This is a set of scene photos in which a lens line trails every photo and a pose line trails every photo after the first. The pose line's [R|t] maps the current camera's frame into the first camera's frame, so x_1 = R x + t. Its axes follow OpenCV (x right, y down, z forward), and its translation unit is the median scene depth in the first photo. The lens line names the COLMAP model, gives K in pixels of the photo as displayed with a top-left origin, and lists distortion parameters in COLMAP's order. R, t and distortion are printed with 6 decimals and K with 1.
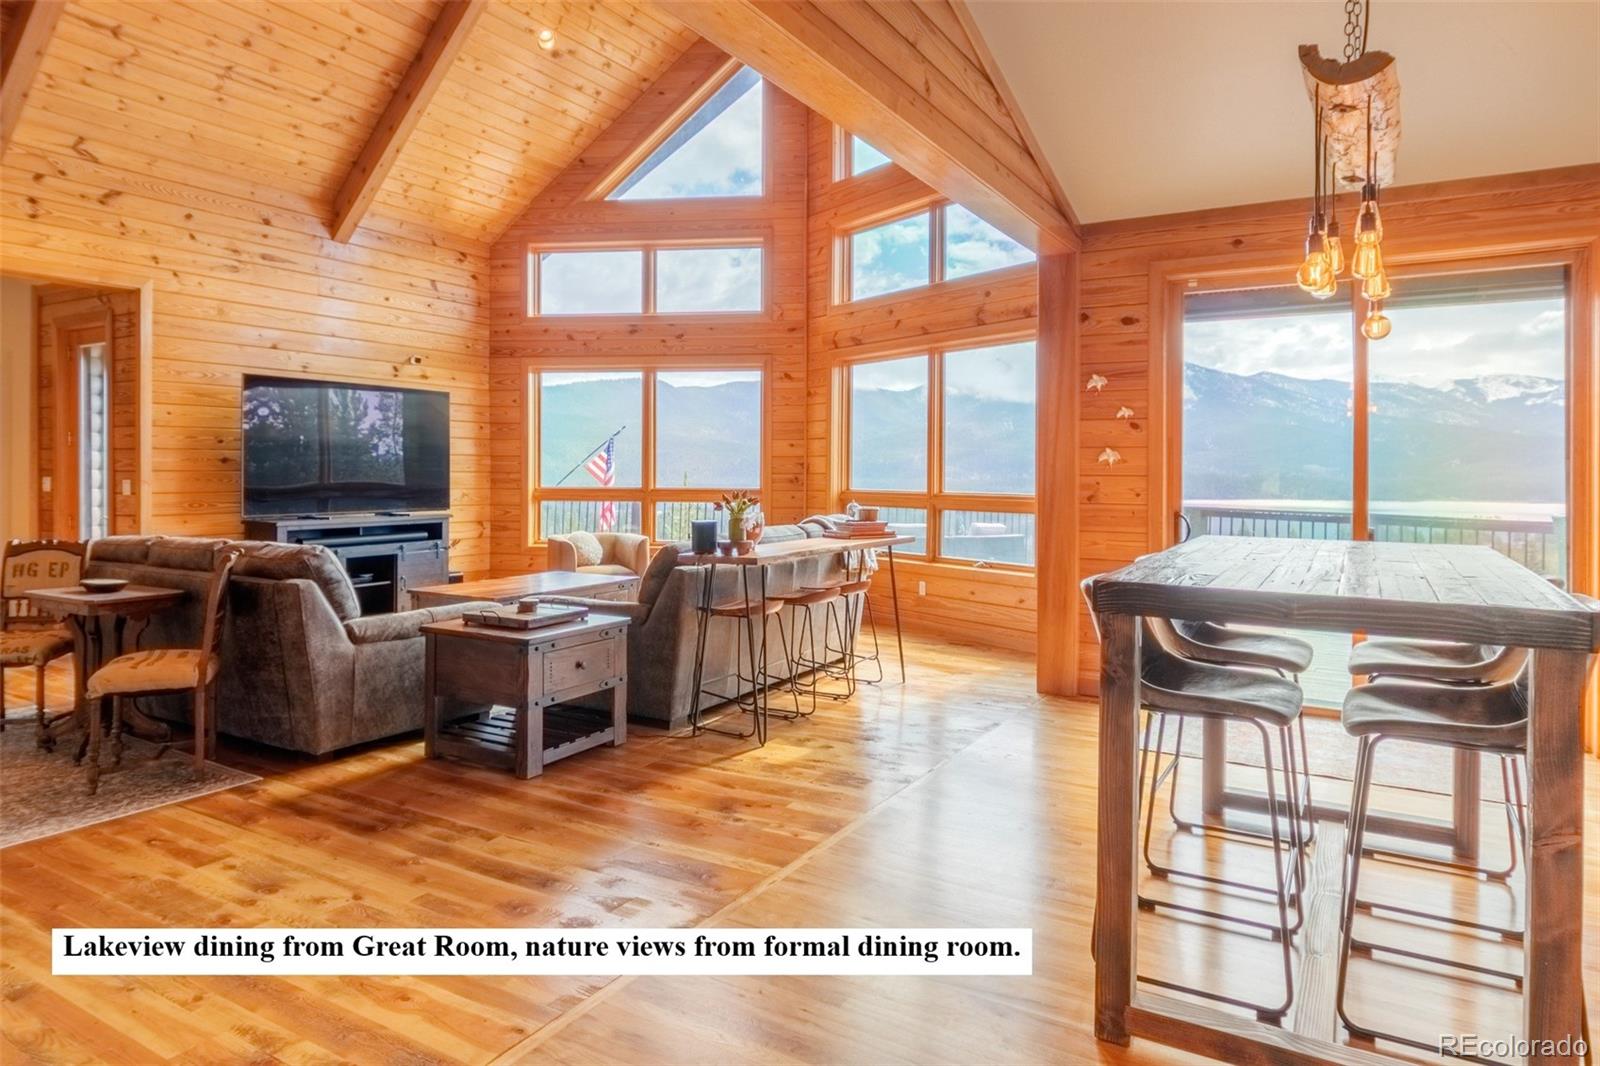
lens RADIAL K [[989.8, 0, 771.9], [0, 989.8, 469.2], [0, 0, 1]] dist [0.002426, -0.003269]
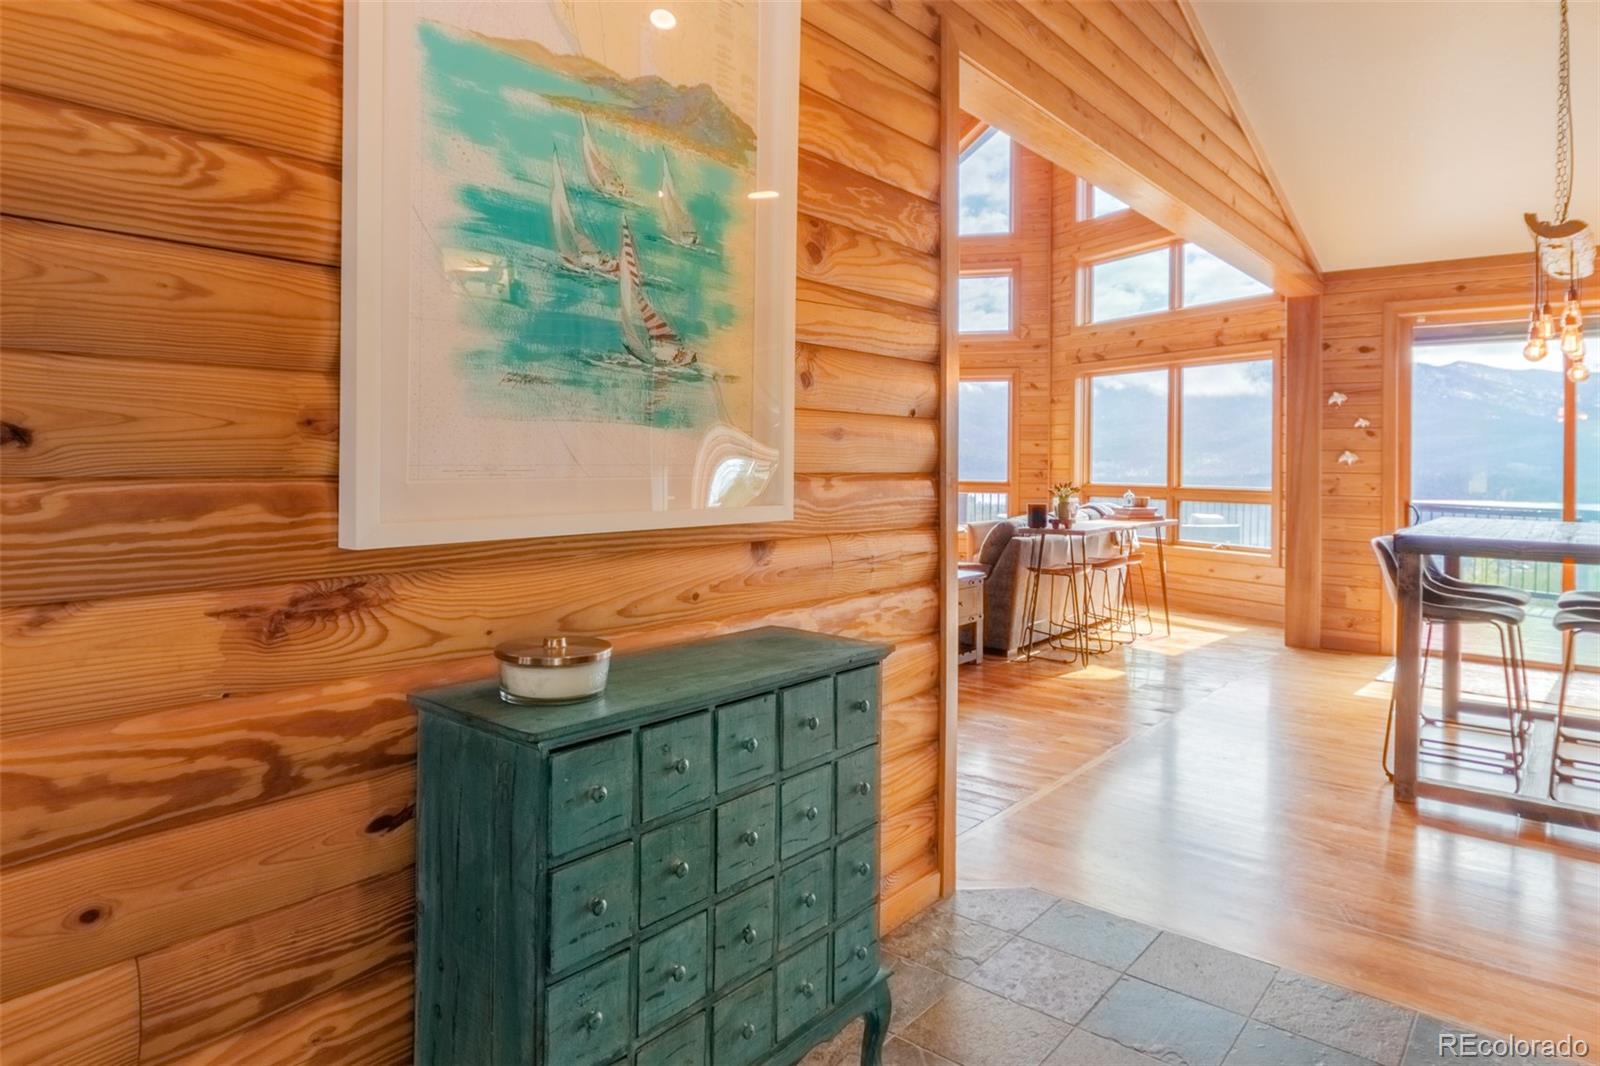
lens RADIAL K [[989.8, 0, 771.1], [0, 989.8, 455.4], [0, 0, 1]] dist [0.002426, -0.003269]
pose [[0.989271, 0.006154, -0.145962, -0.189192], [-0.007250, 0.999949, -0.006974, -0.001882], [0.145912, 0.007957, 0.989266, -0.329755]]
